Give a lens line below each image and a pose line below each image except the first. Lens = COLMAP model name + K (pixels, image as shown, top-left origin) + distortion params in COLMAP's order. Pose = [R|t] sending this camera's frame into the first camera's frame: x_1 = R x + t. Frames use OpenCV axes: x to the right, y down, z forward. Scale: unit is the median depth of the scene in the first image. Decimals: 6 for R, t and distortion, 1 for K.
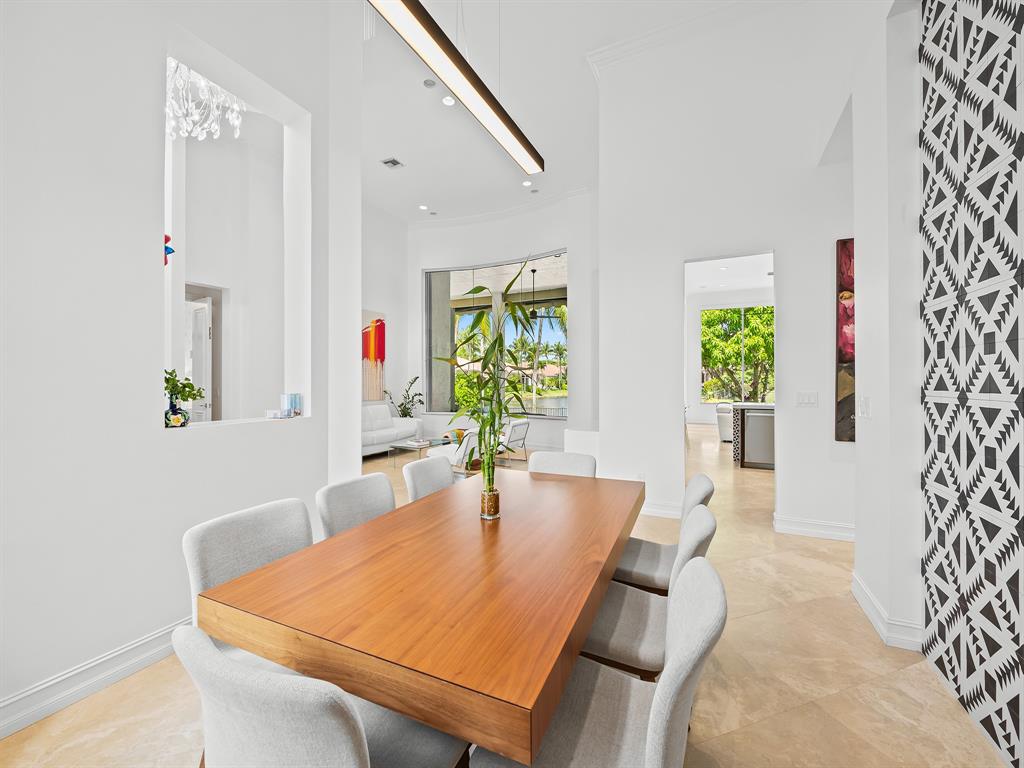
lens RADIAL K [[411.4, 0, 512.0], [0, 411.4, 384.0], [0, 0, 1]] dist [0.000112, -0.000145]
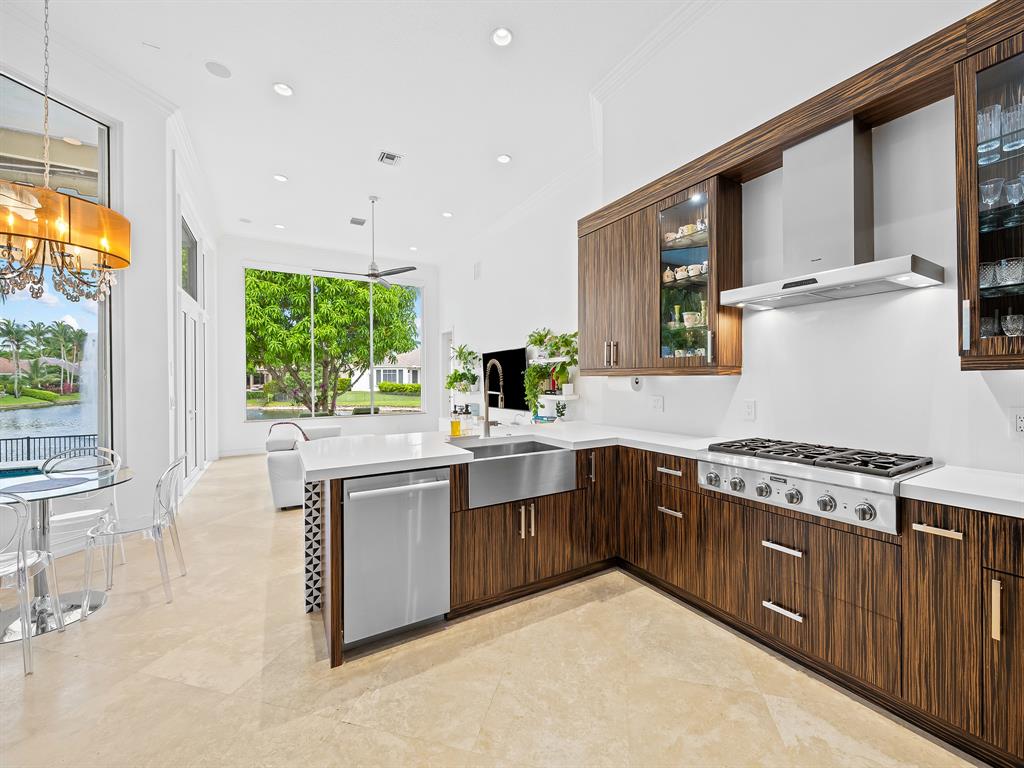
lens RADIAL K [[406.0, 0, 514.6], [0, 406.0, 381.8], [0, 0, 1]] dist [-0.000690, -0.000288]
pose [[0.551067, -0.002893, 0.834456, 0.269715], [0.009584, 0.999950, -0.002862, -0.009454], [-0.834406, 0.009574, 0.551067, 0.513179]]
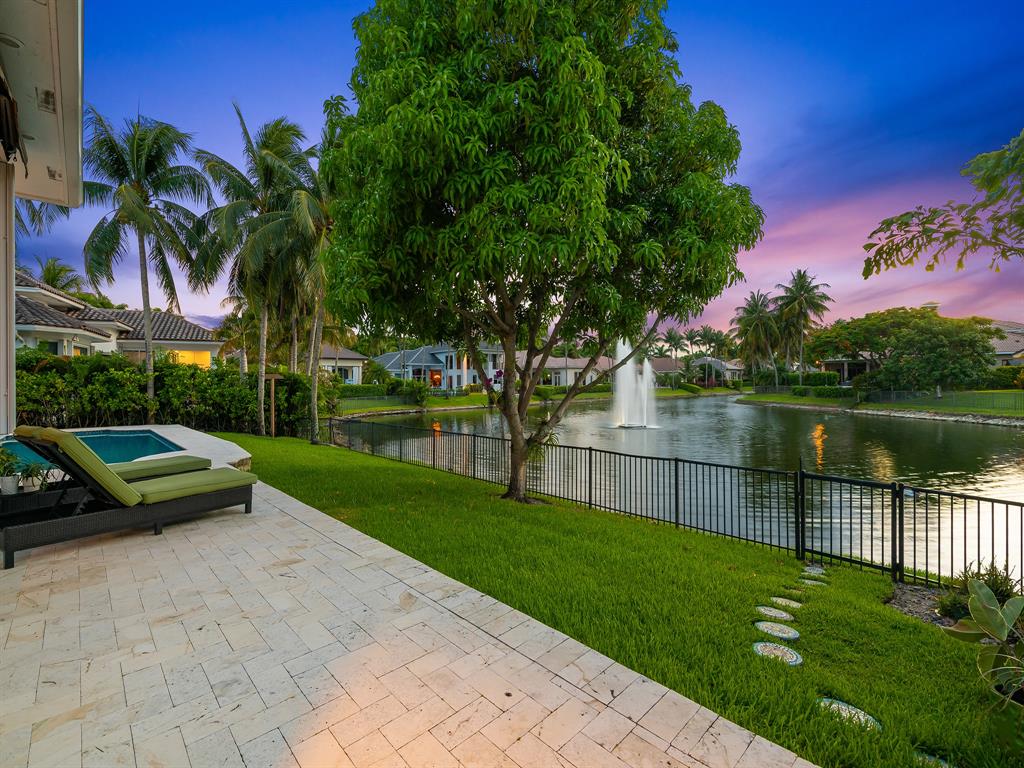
lens RADIAL K [[451.7, 0, 514.3], [0, 451.7, 380.9], [0, 0, 1]] dist [-0.001284, -0.000391]
pose [[0.939737, -0.009564, -0.341765, 1.535243], [0.007444, 0.999944, -0.007514, 0.017454], [0.341817, 0.004517, 0.939756, 1.171741]]
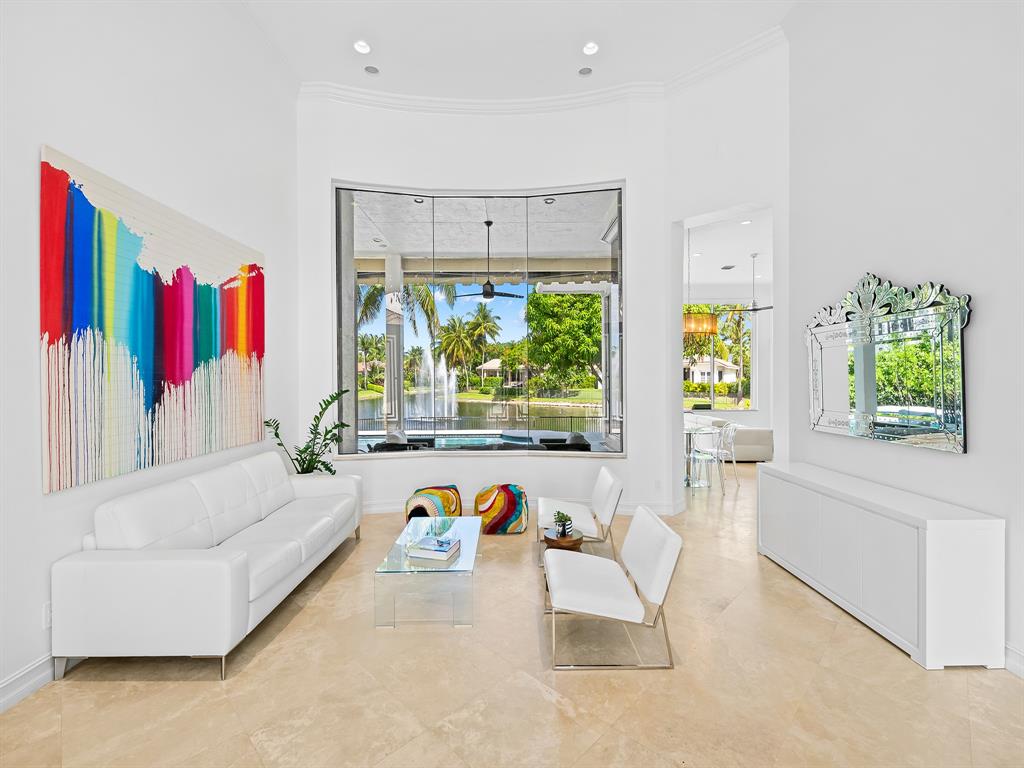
lens RADIAL K [[444.9, 0, 516.8], [0, 444.9, 381.5], [0, 0, 1]] dist [-0.001622, -0.001035]
pose [[0.891315, -0.004138, 0.453366, -0.267655], [0.005314, 0.999985, -0.001321, -0.024166], [-0.453353, 0.003587, 0.891324, 0.401021]]
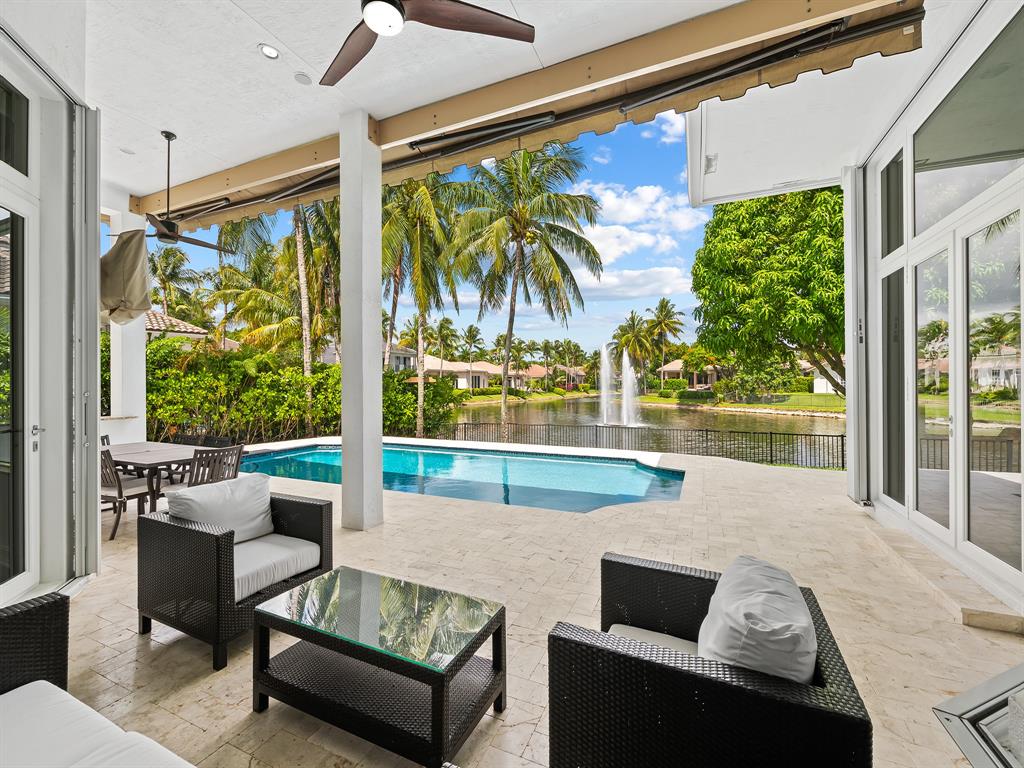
lens RADIAL K [[422.9, 0, 512.6], [0, 422.9, 380.5], [0, 0, 1]] dist [-0.000039, -0.000877]
pose [[0.999374, -0.001171, 0.035353, 0.116783], [0.001657, 0.999905, -0.013711, 0.001589], [-0.035334, 0.013761, 0.999281, 0.947093]]
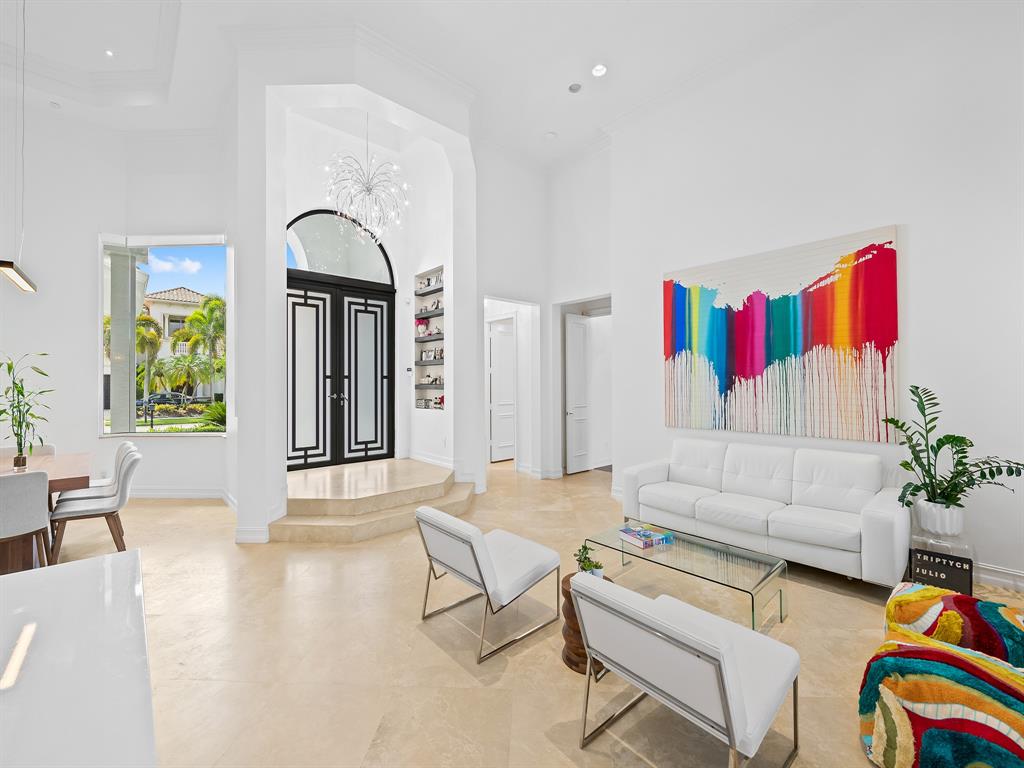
lens RADIAL K [[422.9, 0, 512.6], [0, 422.9, 380.5], [0, 0, 1]] dist [-0.000039, -0.000877]
pose [[-0.367701, -0.001538, -0.929943, 0.189683], [0.001841, 0.999995, -0.002381, -0.020470], [0.929942, -0.002588, -0.367697, 0.765465]]
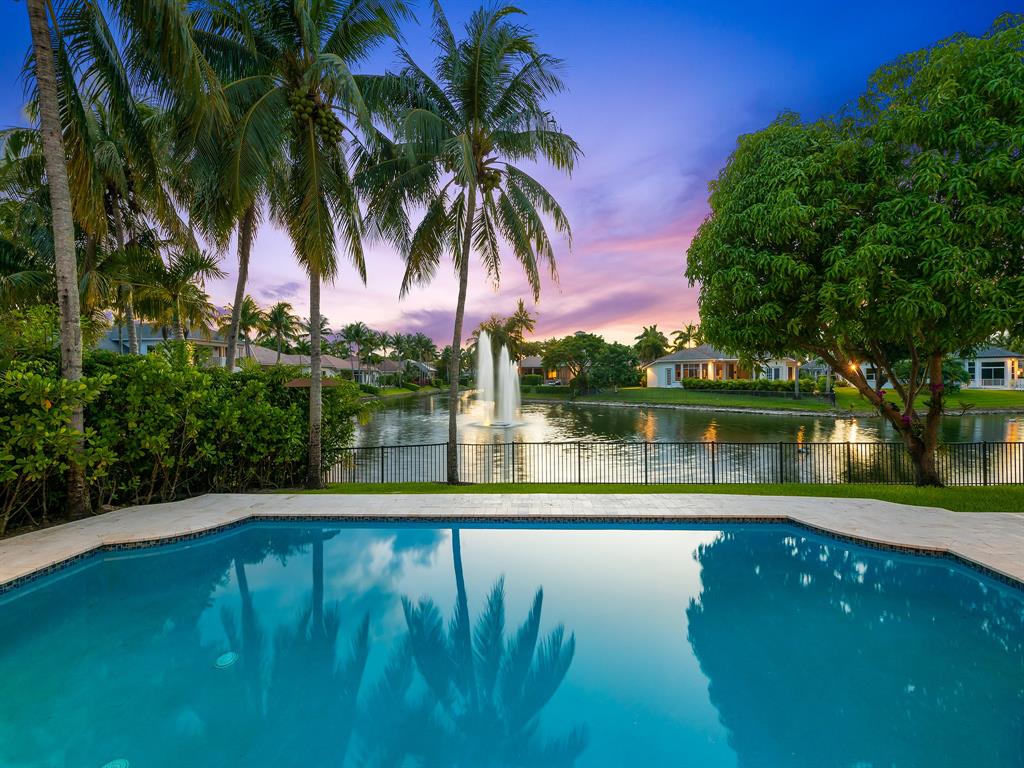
lens RADIAL K [[406.0, 0, 514.6], [0, 406.0, 381.8], [0, 0, 1]] dist [-0.000690, -0.000288]
pose [[0.912656, -0.008398, 0.408642, -0.153116], [0.007312, 0.999964, 0.004220, -0.028997], [-0.408663, -0.000864, 0.912685, 1.541606]]
